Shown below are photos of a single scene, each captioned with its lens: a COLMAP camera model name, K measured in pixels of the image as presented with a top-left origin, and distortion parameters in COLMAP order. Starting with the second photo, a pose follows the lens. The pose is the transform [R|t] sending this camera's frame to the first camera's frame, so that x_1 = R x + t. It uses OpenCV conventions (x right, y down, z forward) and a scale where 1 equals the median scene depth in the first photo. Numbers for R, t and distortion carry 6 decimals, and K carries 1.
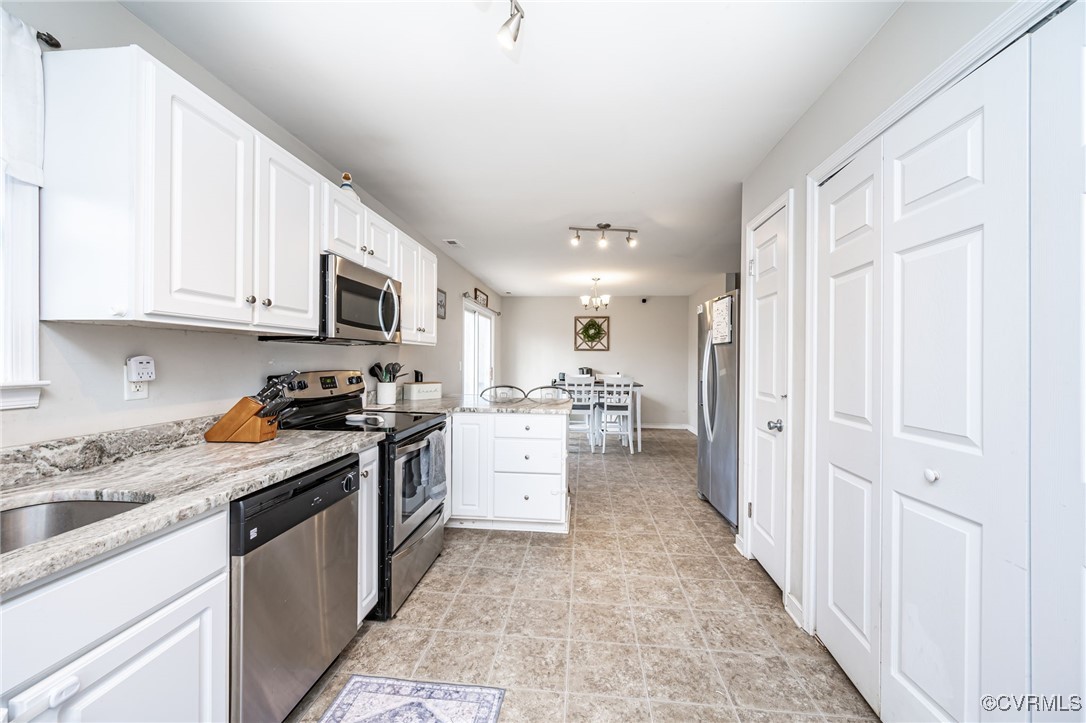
lens RADIAL K [[424.9, 0, 543.3], [0, 424.9, 358.3], [0, 0, 1]] dist [0.000209, 0.000251]
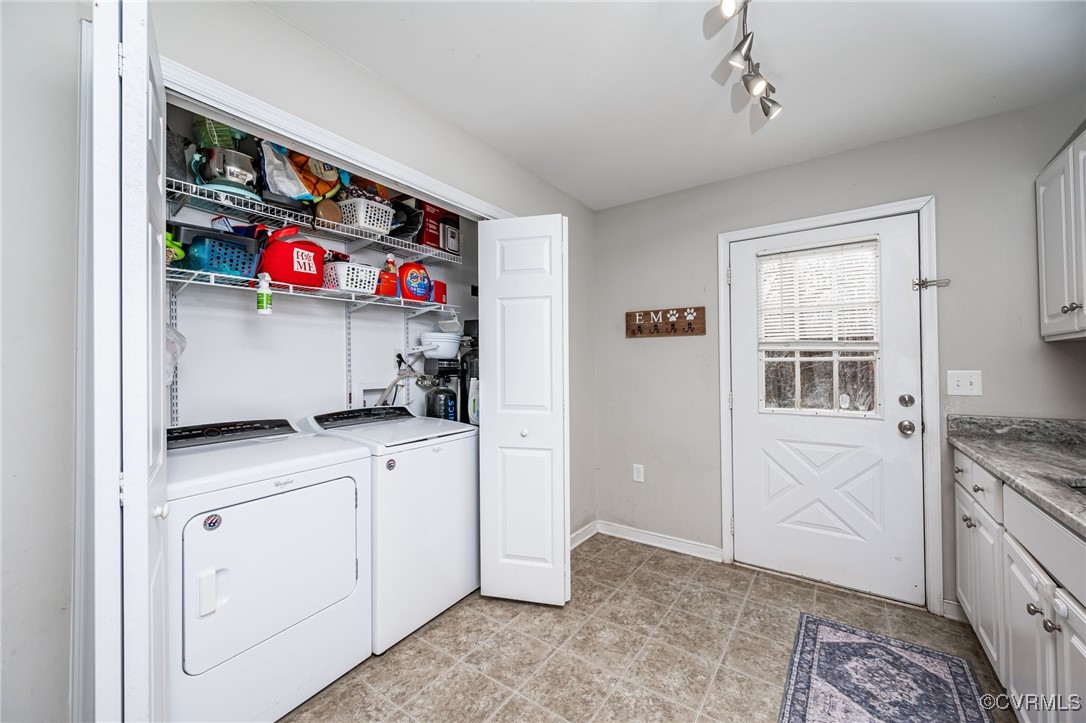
lens RADIAL K [[424.9, 0, 540.7], [0, 424.9, 359.0], [0, 0, 1]] dist [0.000209, 0.000251]
pose [[-0.867804, 0.005718, 0.496874, -0.024129], [0.001228, 0.999955, -0.009363, -0.002755], [-0.496905, -0.007515, -0.867772, 0.985491]]
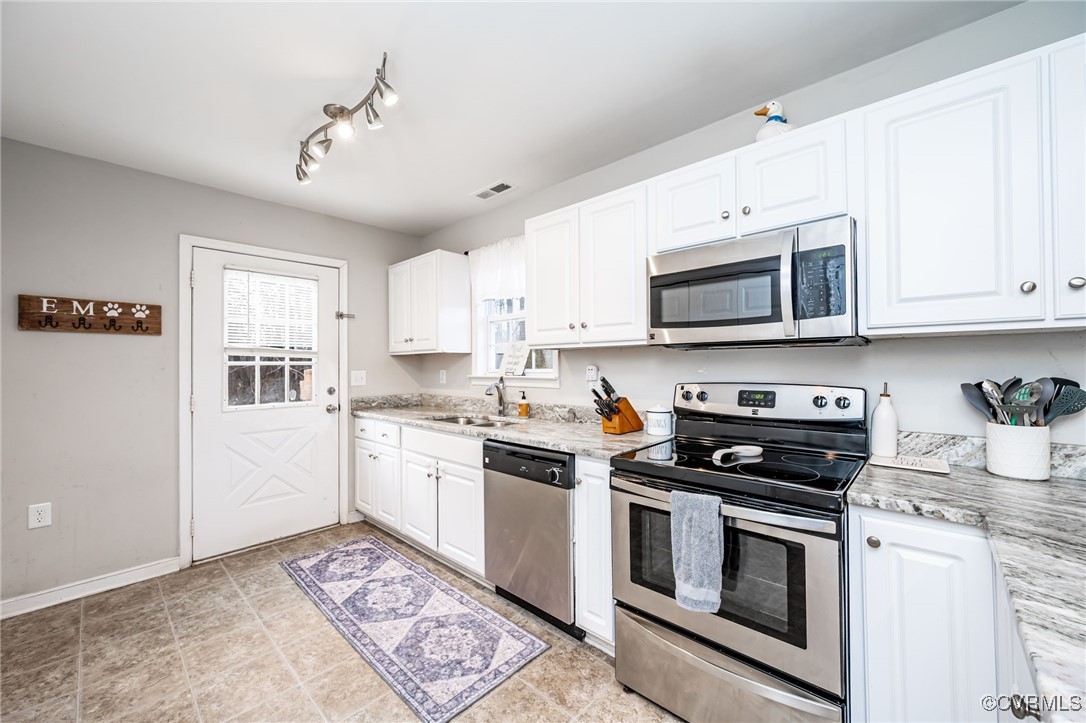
lens RADIAL K [[424.9, 0, 539.4], [0, 424.9, 359.7], [0, 0, 1]] dist [0.000209, 0.000251]
pose [[-0.613657, -0.013324, -0.789460, 0.324024], [0.000812, 0.999846, -0.017507, 0.000367], [0.789572, -0.011384, -0.613552, 1.138631]]
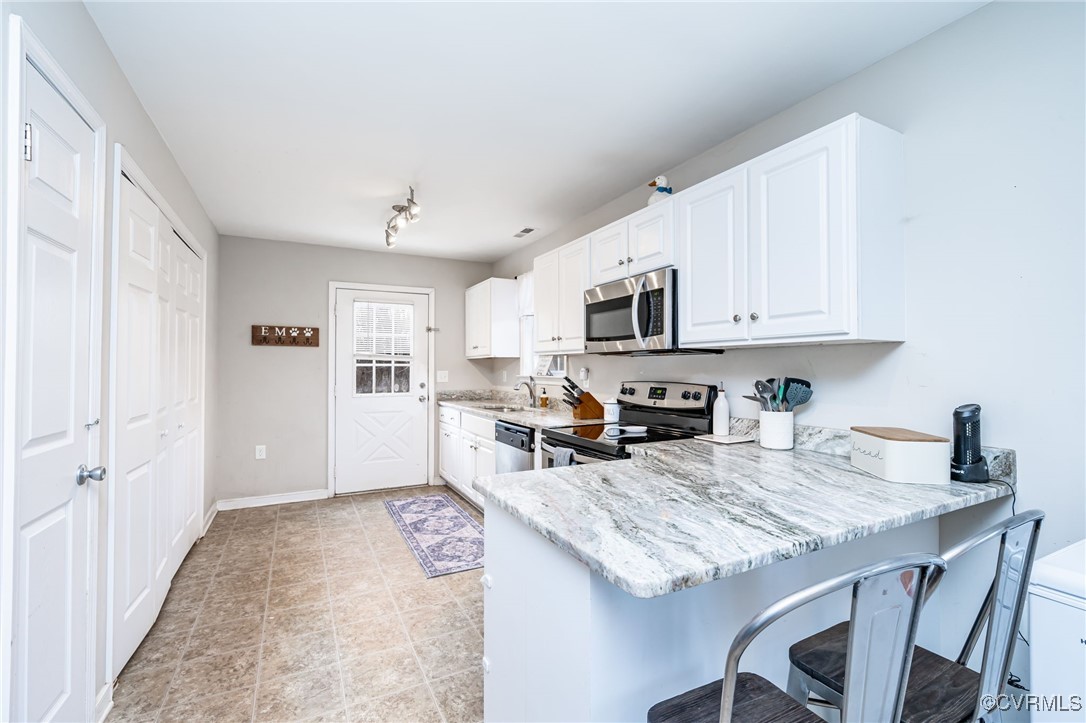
lens RADIAL K [[478.5, 0, 543.7], [0, 478.5, 359.9], [0, 0, 1]] dist [-0.000692, -0.000323]
pose [[-0.840023, -0.015715, -0.542322, 0.342004], [-0.006420, 0.999798, -0.019027, 0.000543], [0.542512, -0.012502, -0.839955, 1.784771]]
